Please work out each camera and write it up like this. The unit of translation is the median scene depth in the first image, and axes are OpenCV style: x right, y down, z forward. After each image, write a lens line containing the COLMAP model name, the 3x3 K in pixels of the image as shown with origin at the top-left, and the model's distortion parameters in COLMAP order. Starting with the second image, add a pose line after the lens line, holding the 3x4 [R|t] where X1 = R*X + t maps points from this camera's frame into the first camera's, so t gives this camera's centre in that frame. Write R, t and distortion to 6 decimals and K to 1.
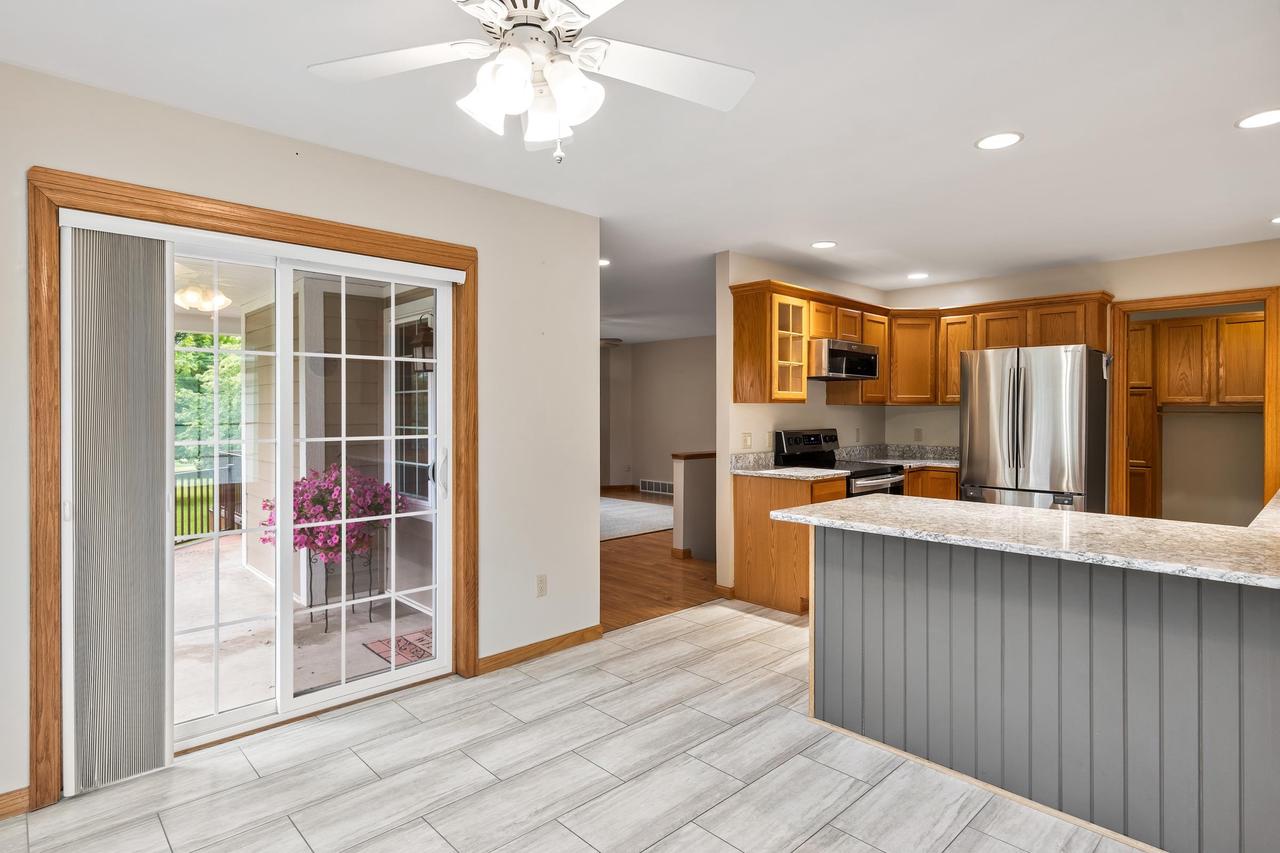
lens RADIAL K [[666.9, 0, 639.0], [0, 666.9, 411.1], [0, 0, 1]] dist [0.002723, 0.001595]
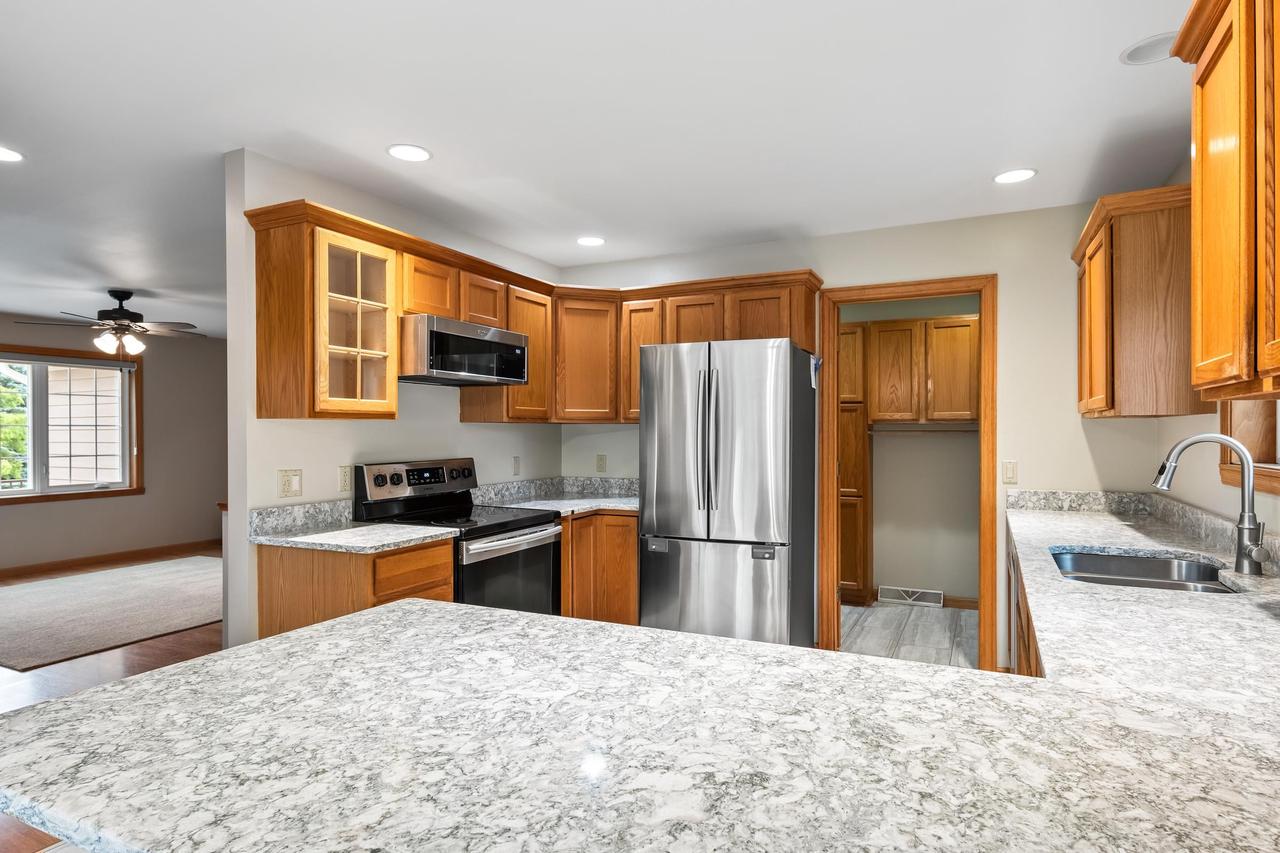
lens RADIAL K [[713.9, 0, 635.4], [0, 713.9, 434.4], [0, 0, 1]] dist [0.002728, 0.001386]
pose [[0.939144, -0.005878, 0.343472, 0.223001], [0.004907, 0.999981, 0.003696, 0.000854], [-0.343487, -0.001785, 0.939156, 0.298987]]
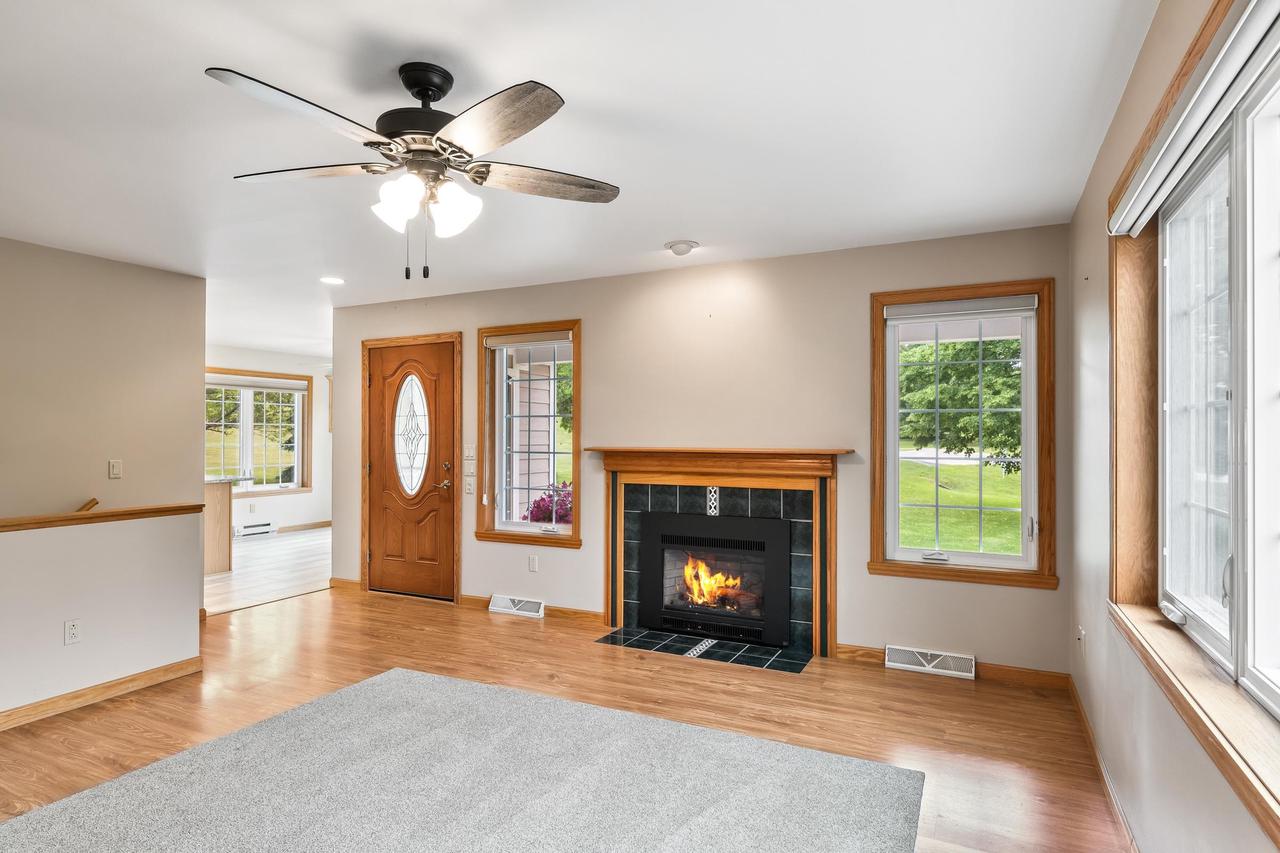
lens RADIAL K [[696.5, 0, 638.1], [0, 696.5, 432.5], [0, 0, 1]] dist [0.002967, 0.001338]
pose [[-0.940052, -0.004787, -0.340998, -0.132442], [-0.002546, 0.999972, -0.007018, 0.001041], [0.341022, -0.005729, -0.940038, 2.115689]]
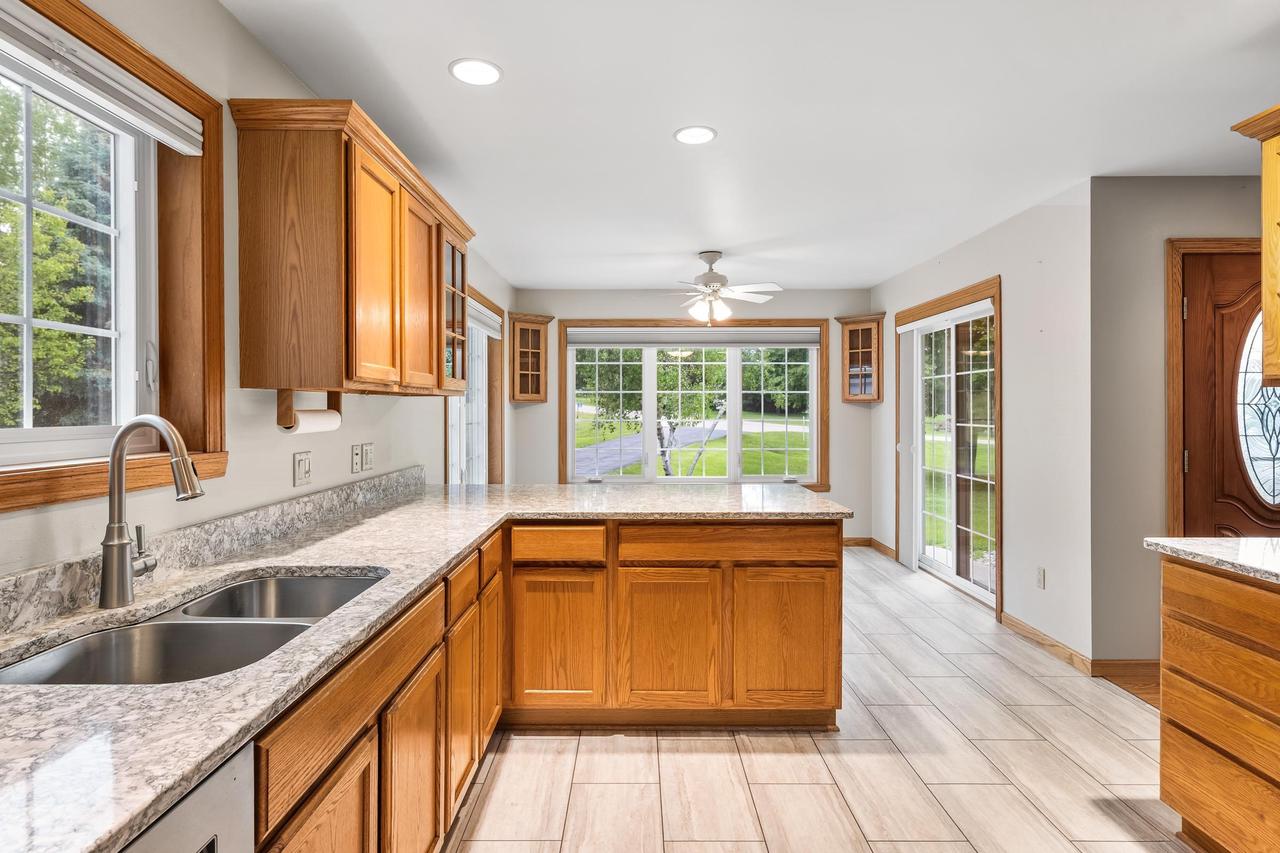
lens RADIAL K [[666.9, 0, 639.0], [0, 666.9, 411.1], [0, 0, 1]] dist [0.002723, 0.001595]
pose [[-0.687492, 0.004870, -0.726176, 0.736144], [0.003055, 0.999988, 0.003814, 0.000846], [0.726186, 0.000403, -0.687499, 0.907485]]
